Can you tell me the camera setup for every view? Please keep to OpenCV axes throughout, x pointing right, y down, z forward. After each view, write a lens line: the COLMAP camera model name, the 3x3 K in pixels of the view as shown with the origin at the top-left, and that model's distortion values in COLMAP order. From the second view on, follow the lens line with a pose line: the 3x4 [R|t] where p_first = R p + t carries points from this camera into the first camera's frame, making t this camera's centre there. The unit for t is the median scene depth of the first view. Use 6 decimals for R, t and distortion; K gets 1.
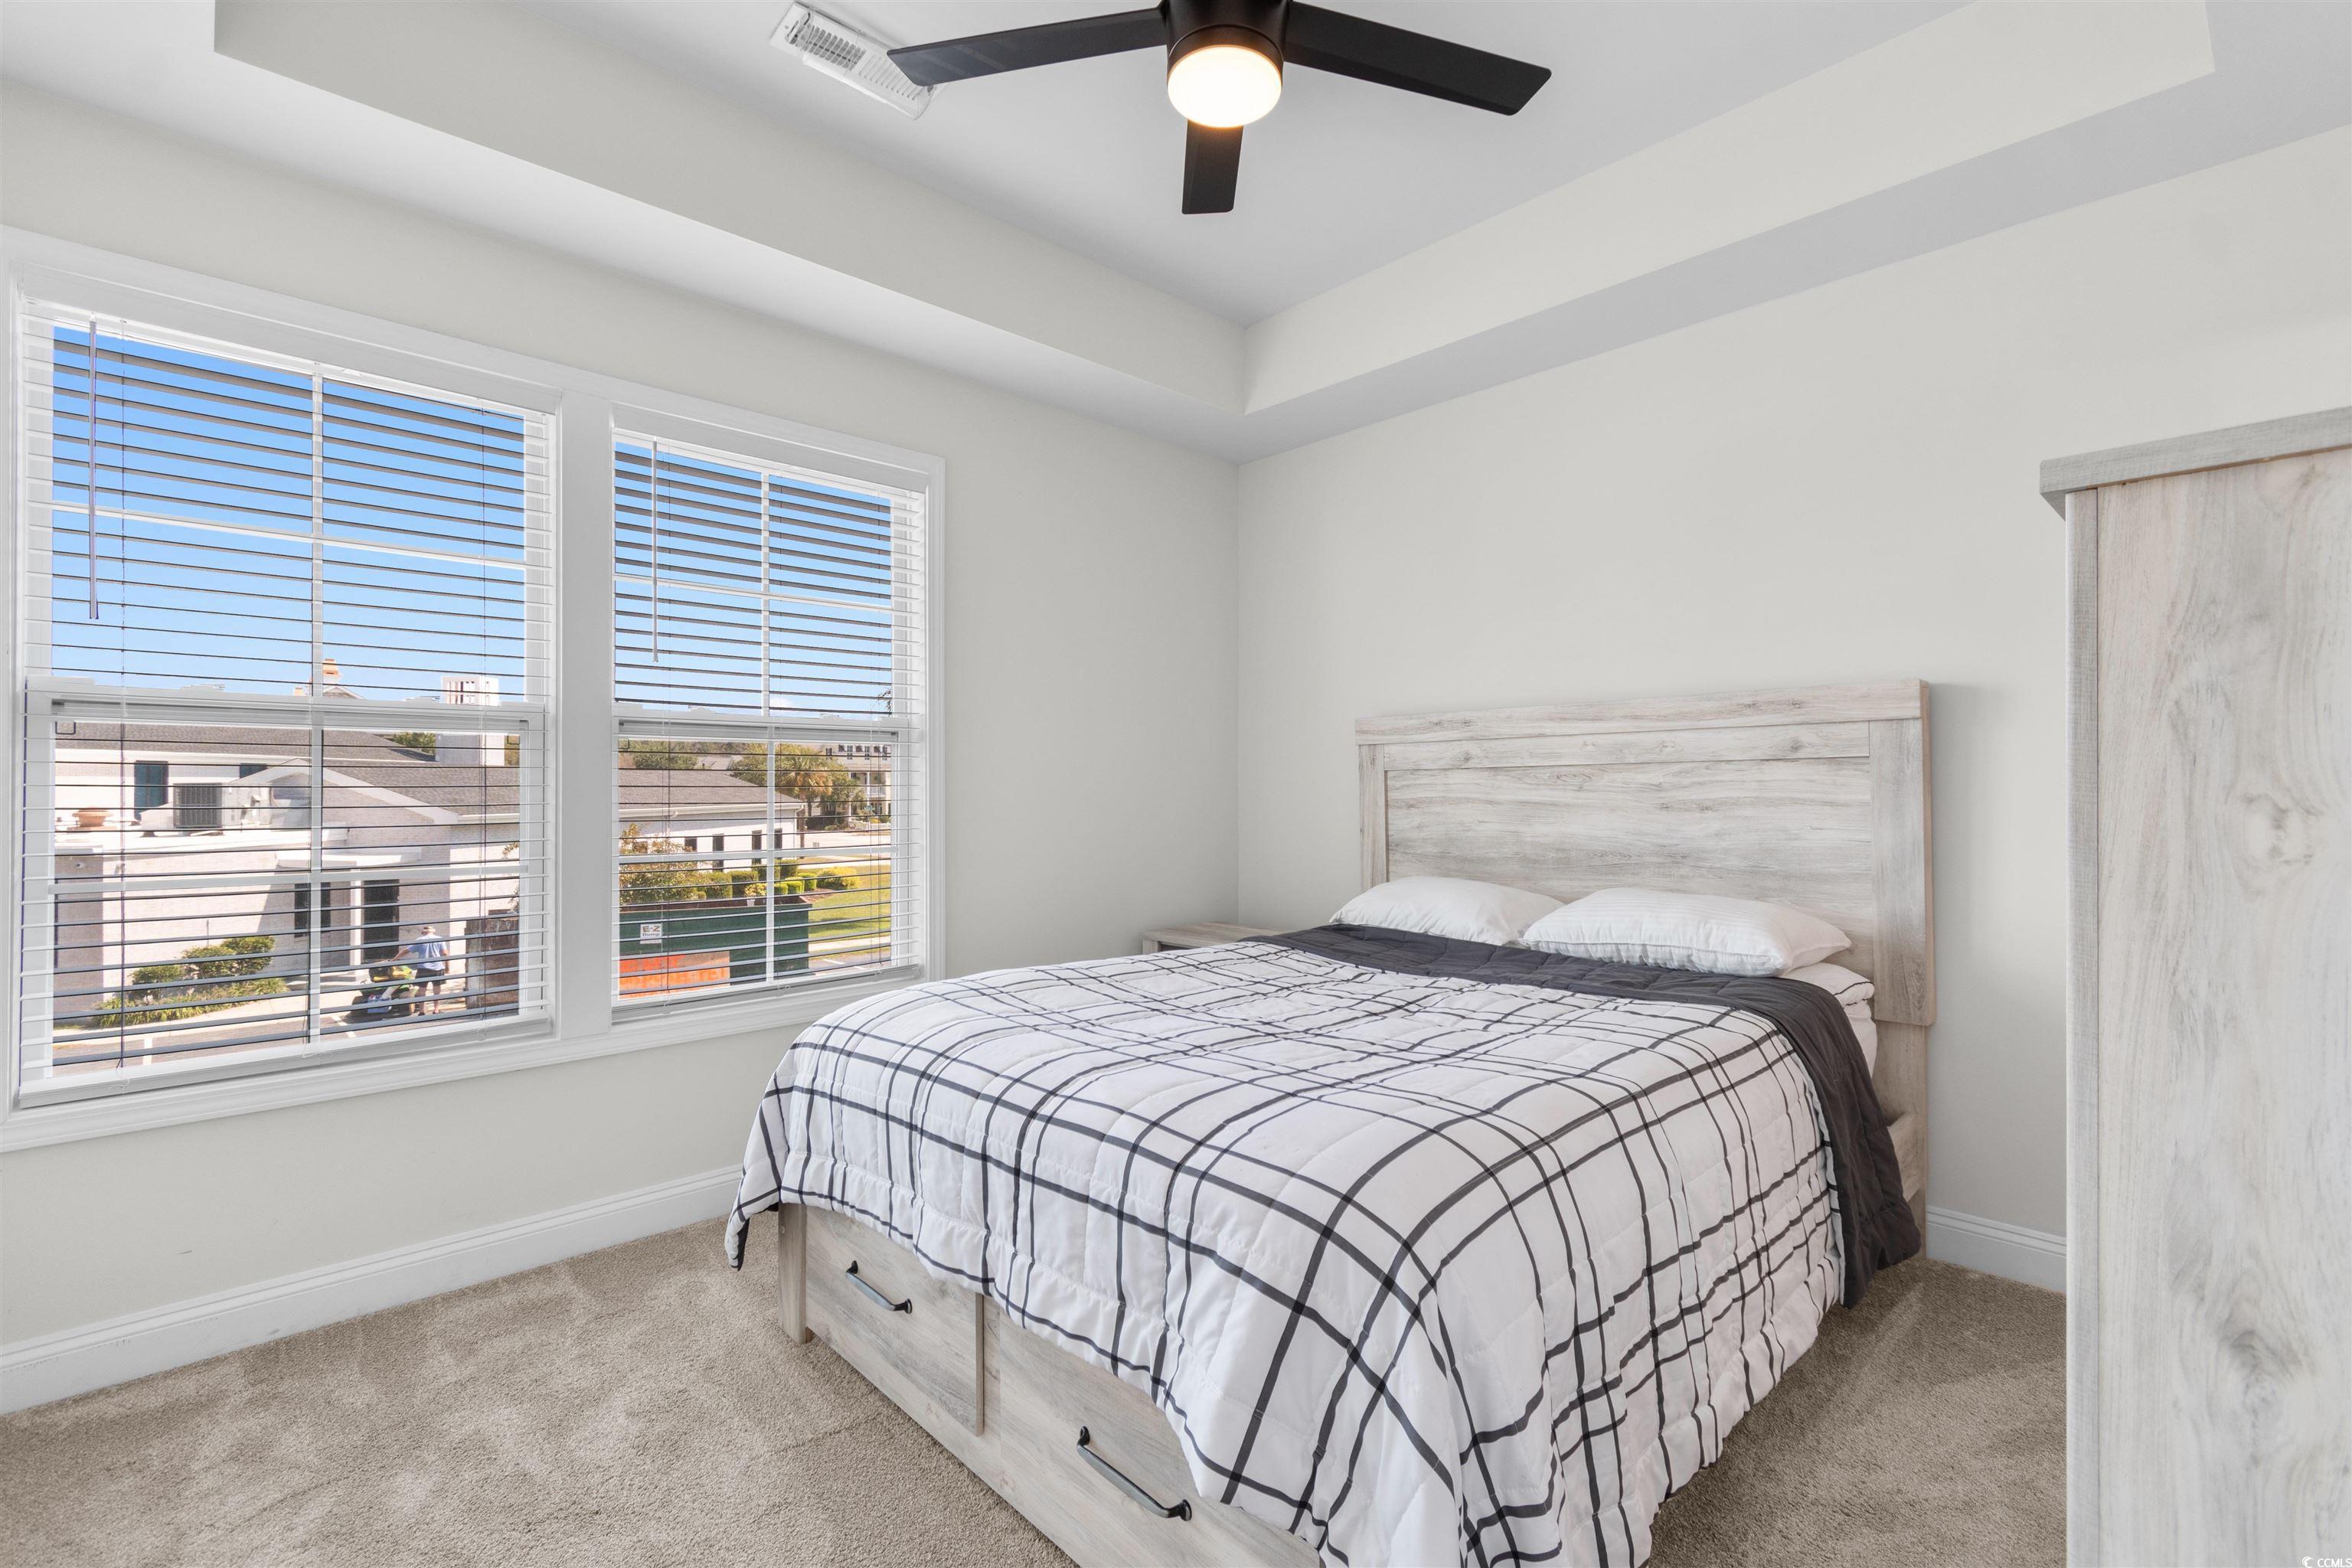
lens RADIAL K [[1056.4, 0, 1176.0], [0, 1056.4, 784.0], [0, 0, 1]] dist [-0.000621, 0.000607]
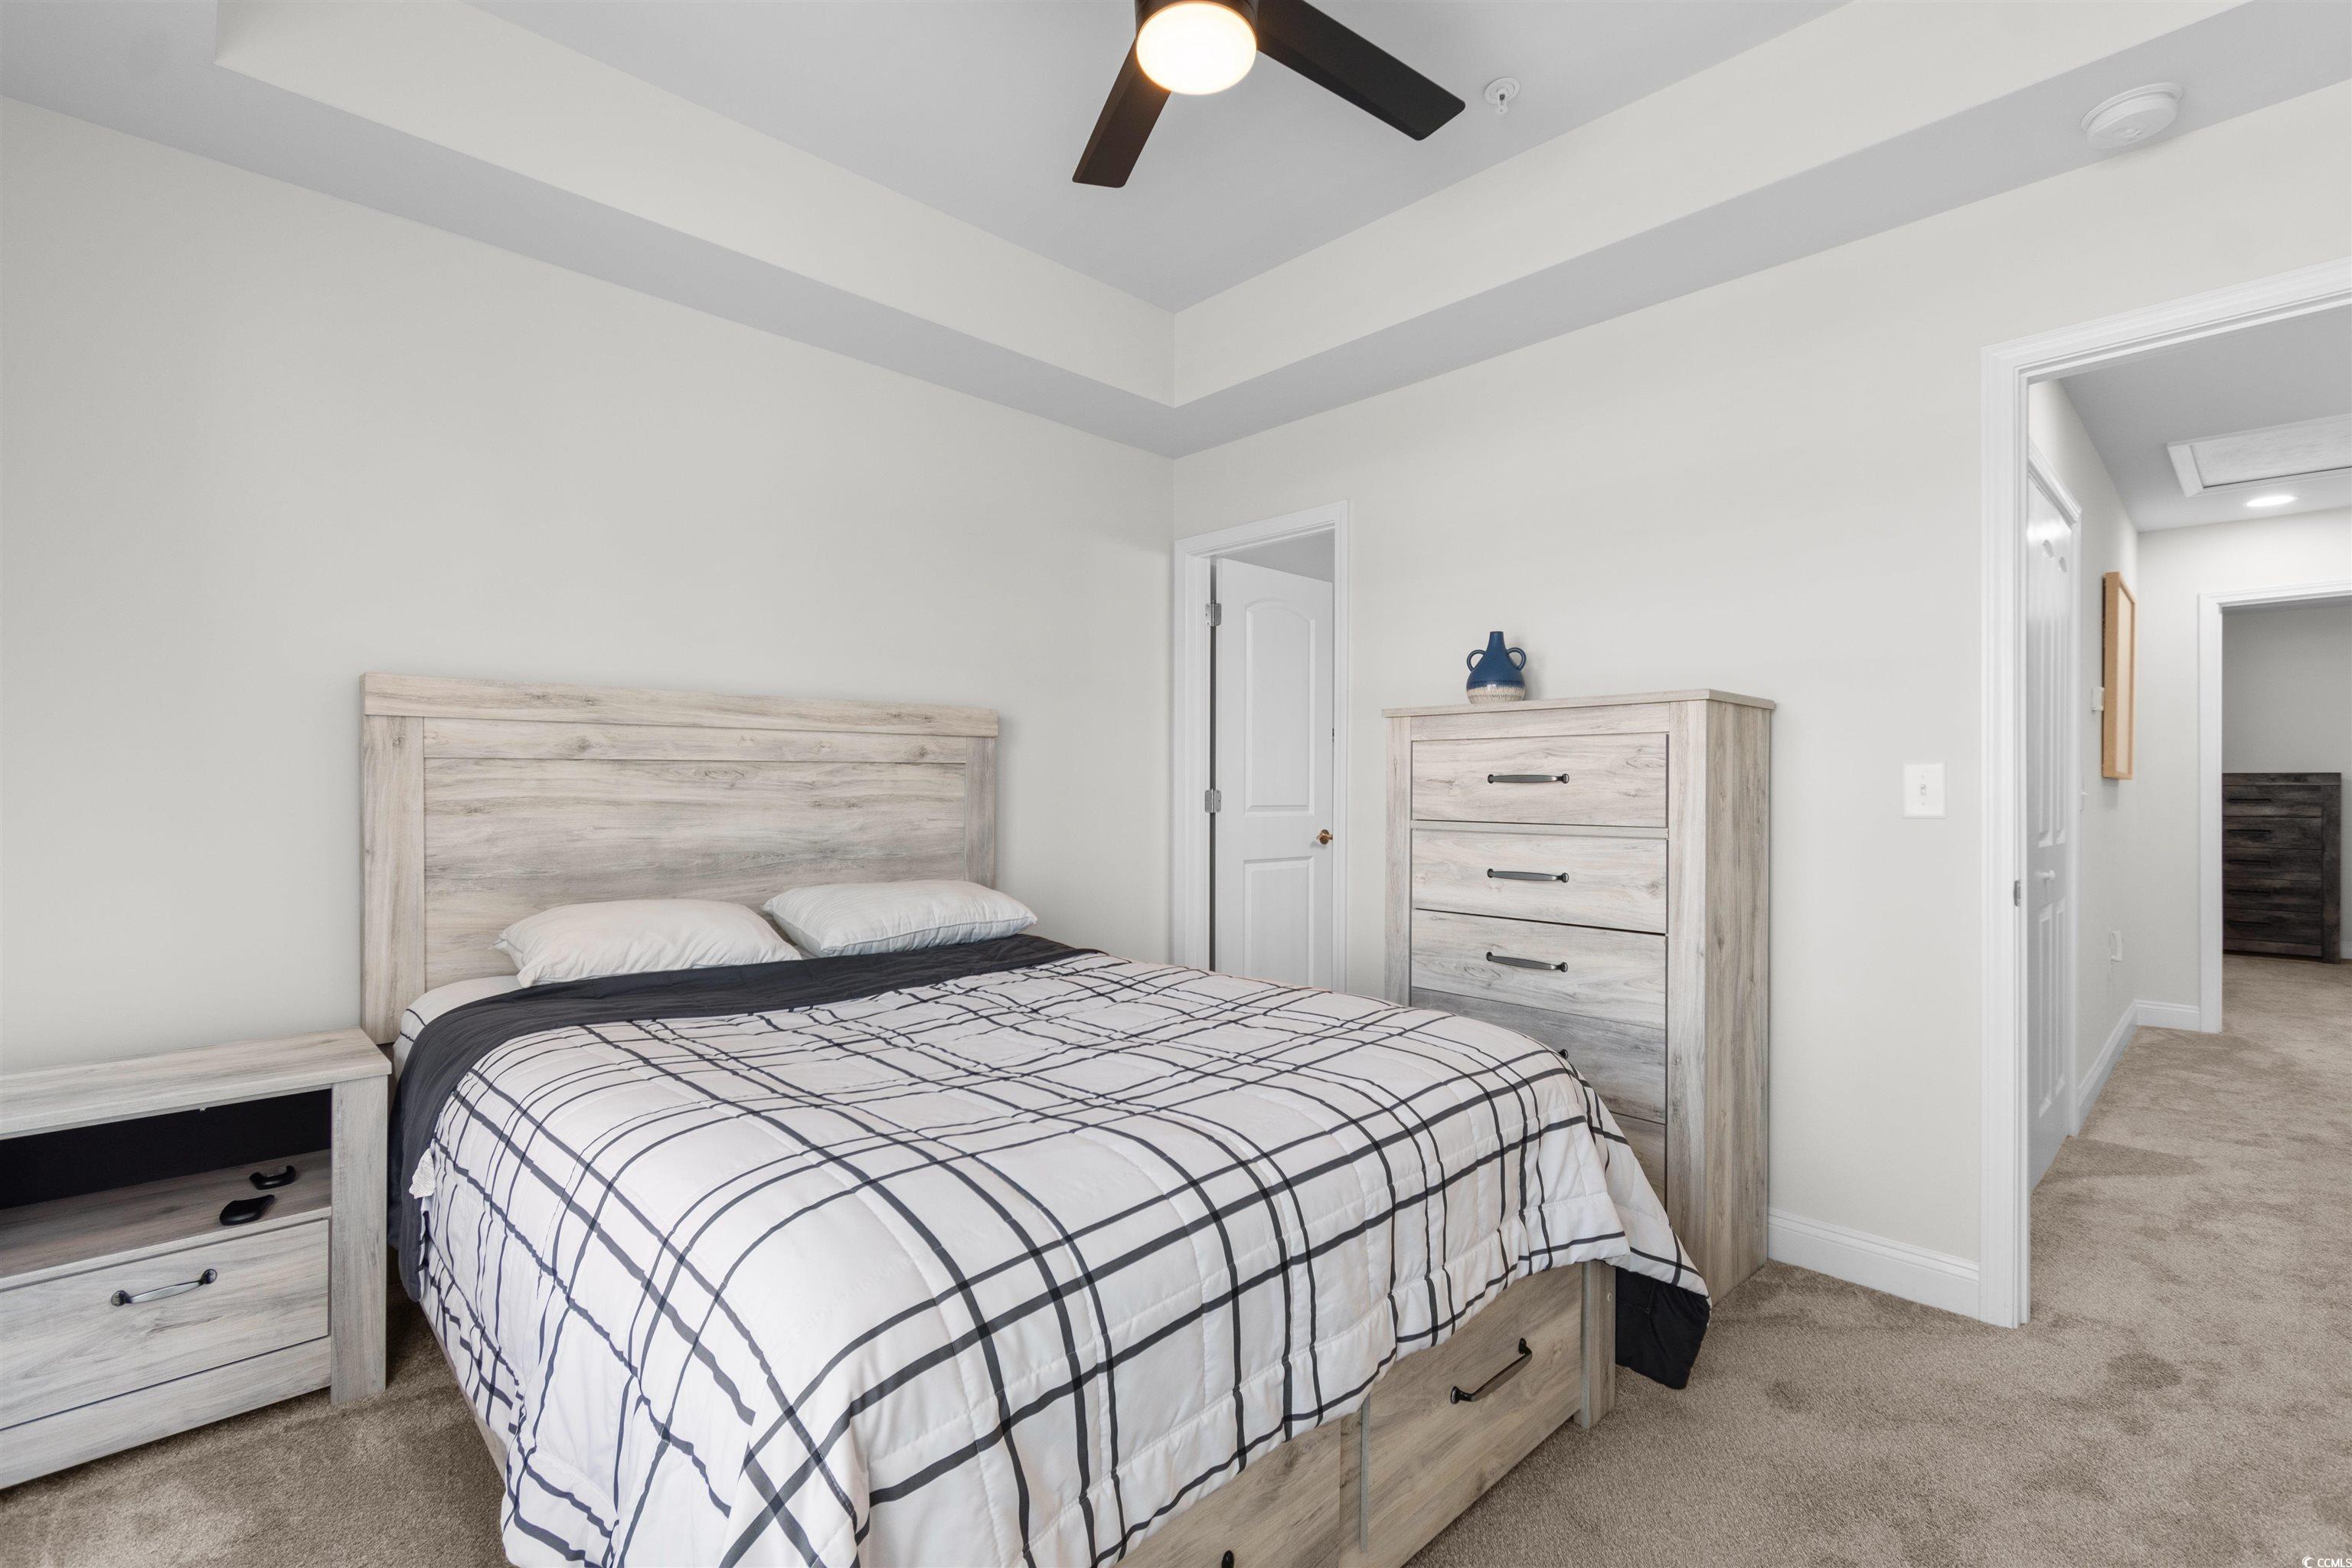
lens RADIAL K [[1062.7, 0, 1176.0], [0, 1062.7, 784.0], [0, 0, 1]] dist [0.072955, 0.000122]
pose [[0.000560, 0.007527, 0.999972, -0.598725], [-0.006303, 0.999952, -0.007524, 0.007269], [-0.999980, -0.006299, 0.000608, 0.659332]]
